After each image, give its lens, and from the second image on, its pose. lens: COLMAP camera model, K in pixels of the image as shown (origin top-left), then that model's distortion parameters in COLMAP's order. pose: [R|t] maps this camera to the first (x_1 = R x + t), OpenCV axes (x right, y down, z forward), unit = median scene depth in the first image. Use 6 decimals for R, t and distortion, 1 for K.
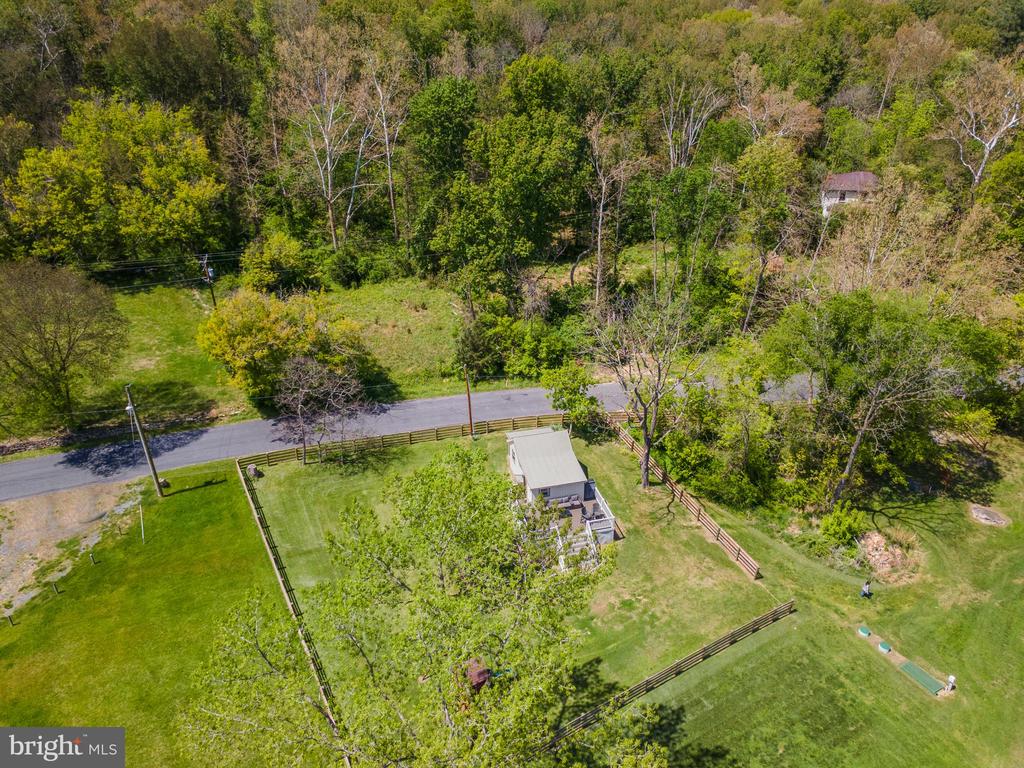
lens RADIAL K [[750.5, 0, 520.9], [0, 750.5, 385.2], [0, 0, 1]] dist [0.007460, 0.072347]
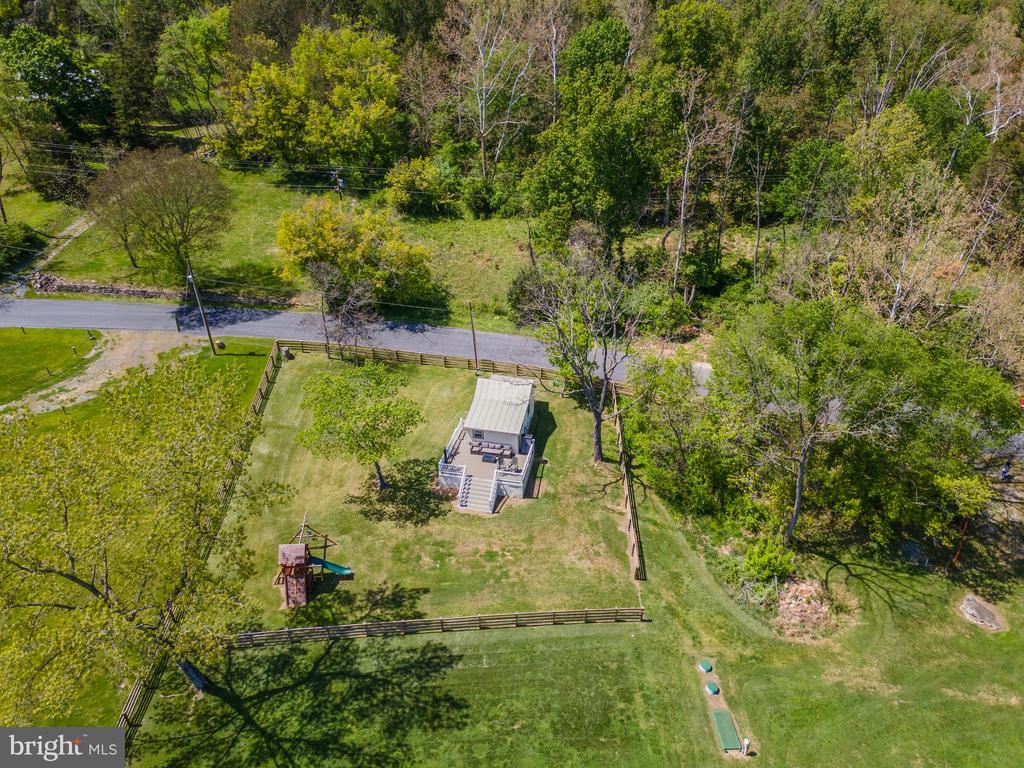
lens RADIAL K [[750.5, 0, 520.9], [0, 750.5, 385.2], [0, 0, 1]] dist [0.007460, 0.072347]
pose [[0.890538, 0.242878, -0.384646, 0.419481], [-0.217424, 0.969963, 0.109082, -0.042974], [0.399585, -0.013510, 0.916596, 0.068999]]
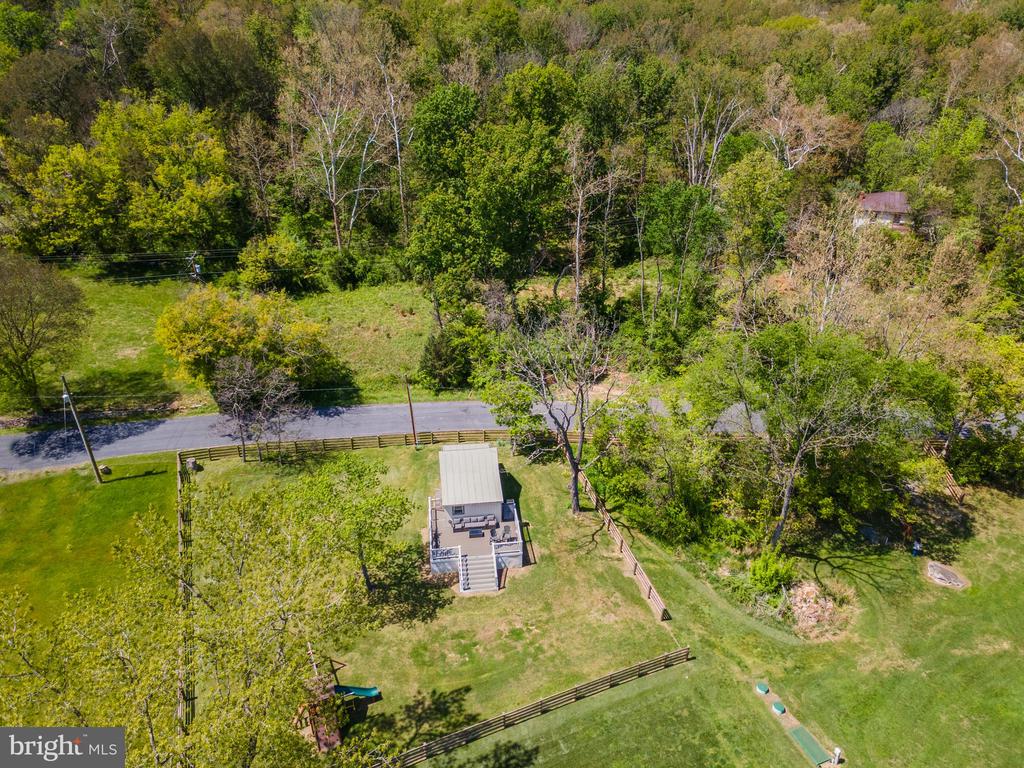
lens RADIAL K [[750.5, 0, 520.9], [0, 750.5, 385.2], [0, 0, 1]] dist [0.007460, 0.072347]
pose [[0.990553, 0.064867, -0.120817, 0.198650], [-0.065421, 0.997858, -0.000619, -0.021898], [0.120518, 0.008517, 0.992675, 0.030728]]
